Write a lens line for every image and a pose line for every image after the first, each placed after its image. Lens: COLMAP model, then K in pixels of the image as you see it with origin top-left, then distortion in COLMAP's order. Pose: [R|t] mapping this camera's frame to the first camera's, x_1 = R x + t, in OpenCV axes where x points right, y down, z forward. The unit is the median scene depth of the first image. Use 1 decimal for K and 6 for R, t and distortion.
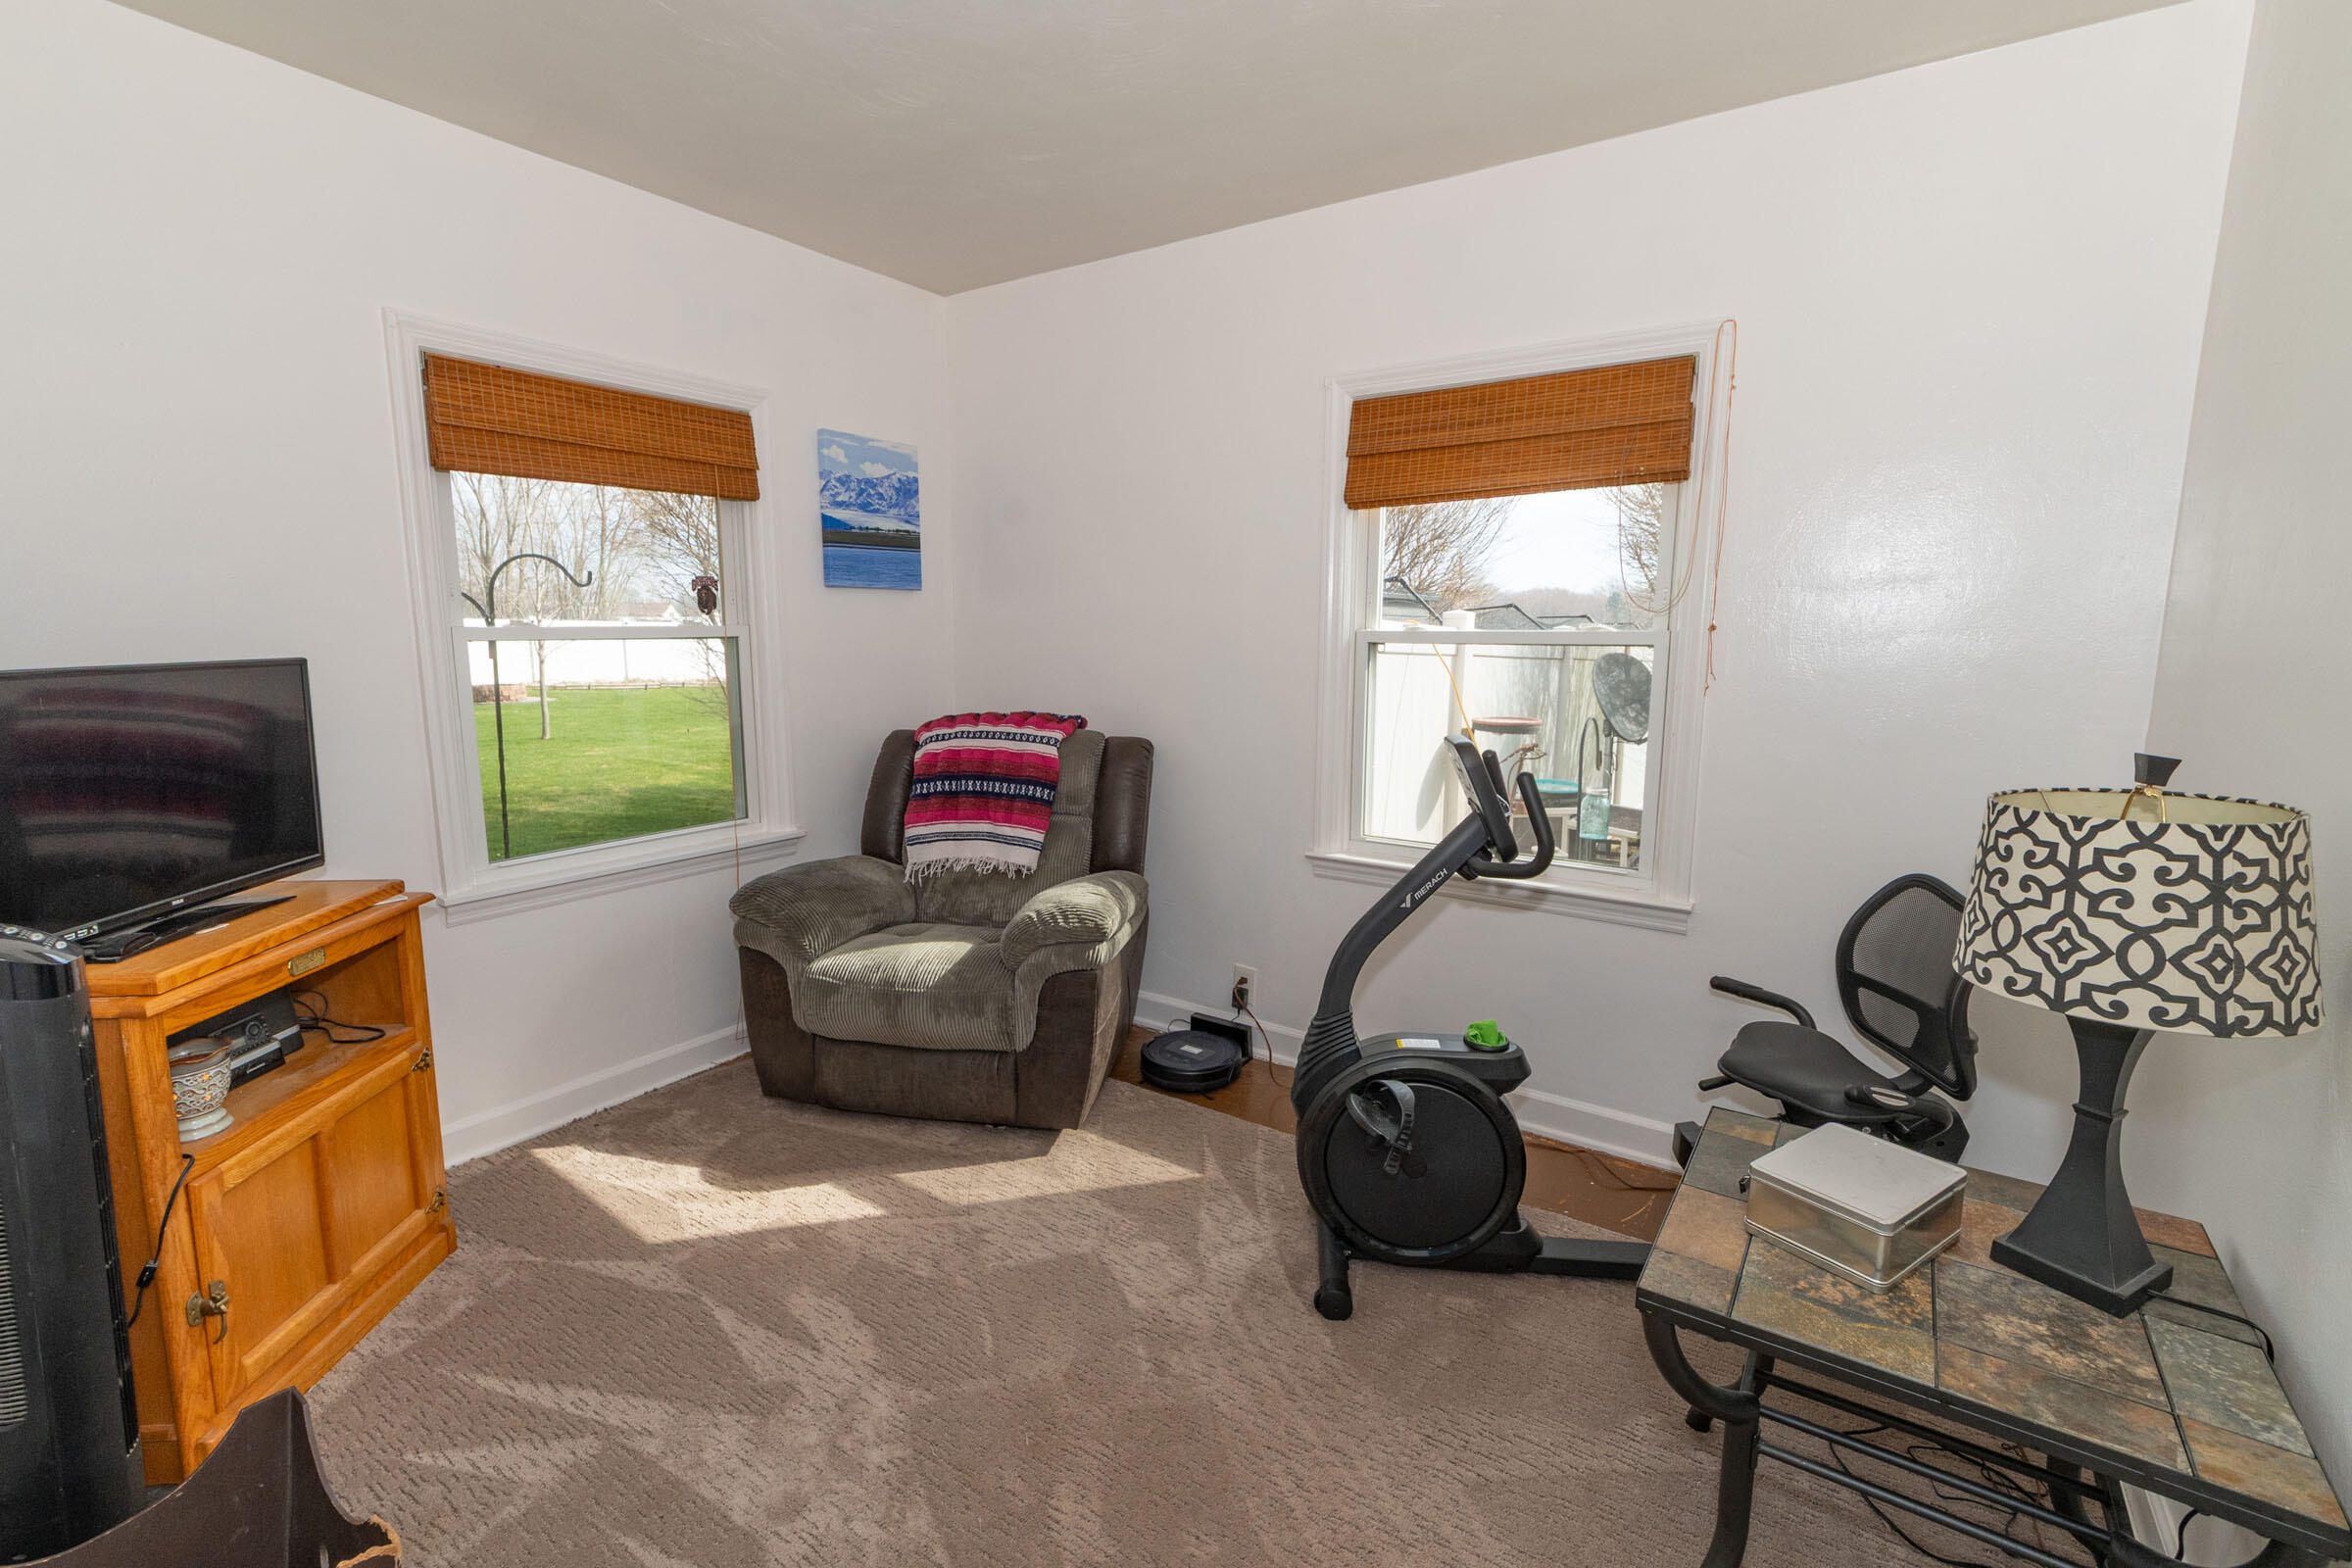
lens RADIAL K [[1034.1, 0, 1167.5], [0, 1034.1, 785.6], [0, 0, 1]] dist [0.000363, 0.001021]
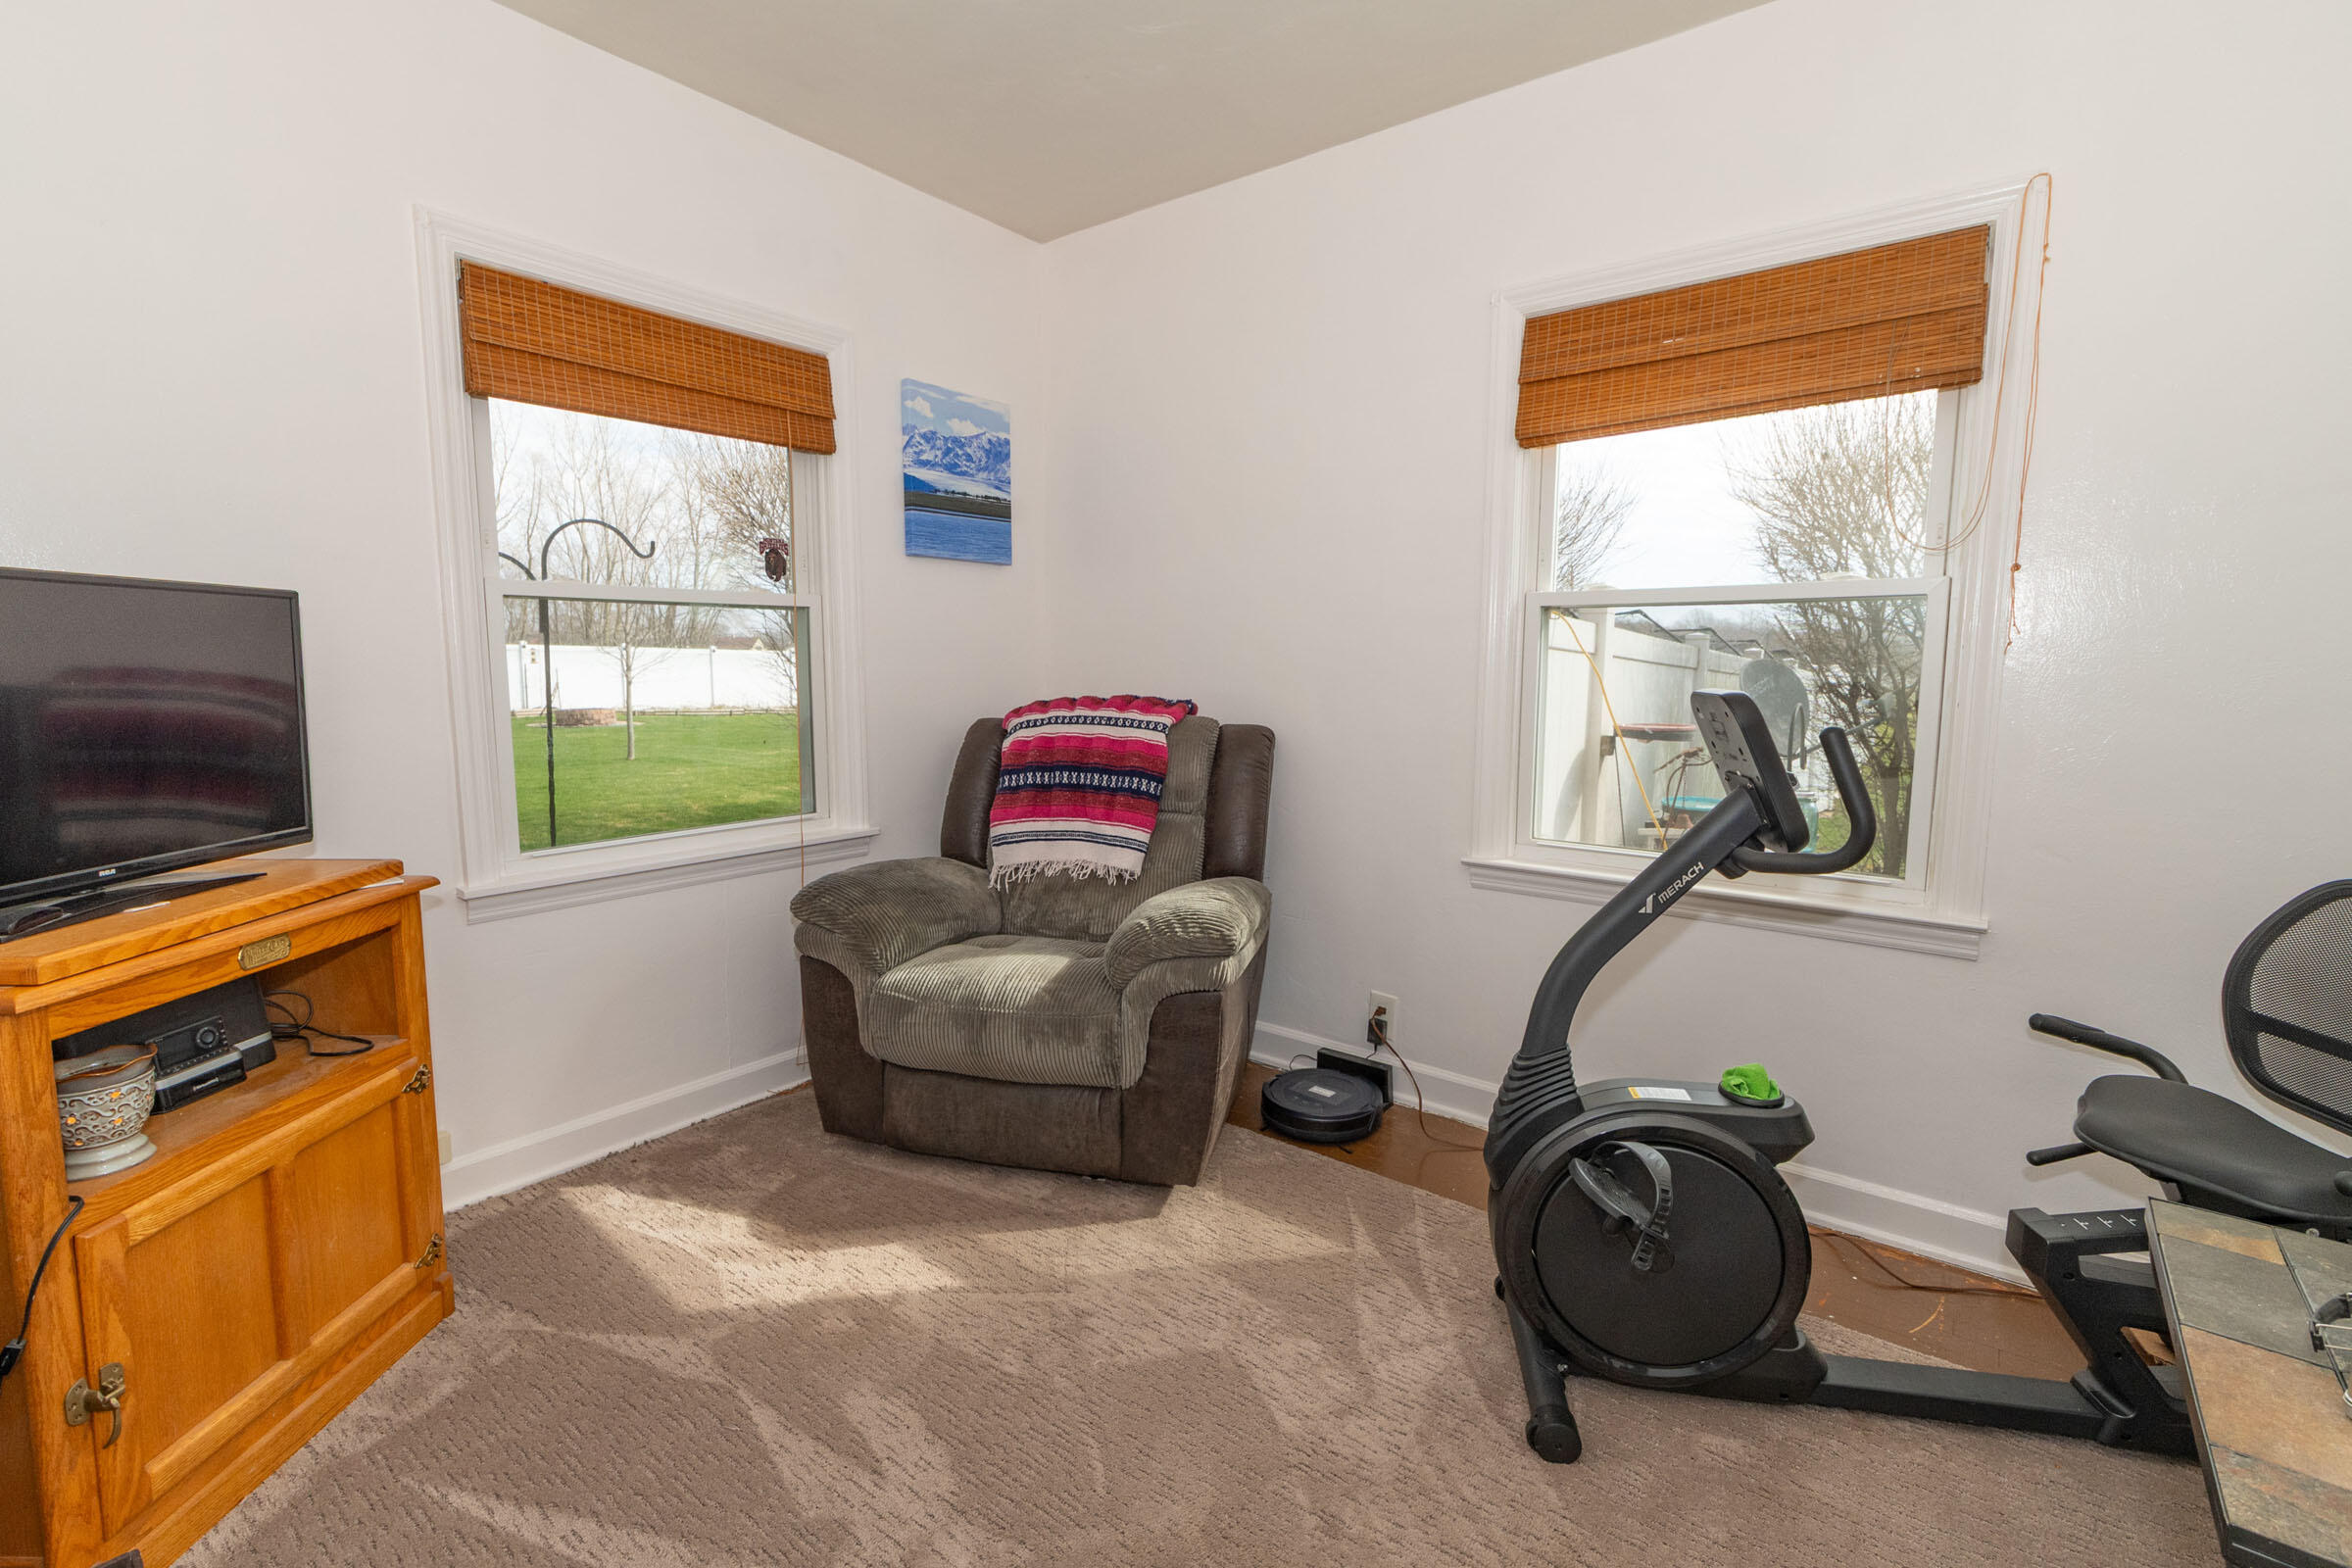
lens RADIAL K [[1034.1, 0, 1170.3], [0, 1034.1, 784.9], [0, 0, 1]] dist [0.000363, 0.001021]
pose [[0.997796, 0.008124, -0.065862, -0.060284], [-0.010340, 0.999390, -0.033366, 0.045485], [0.065551, 0.033973, 0.997271, 0.183252]]
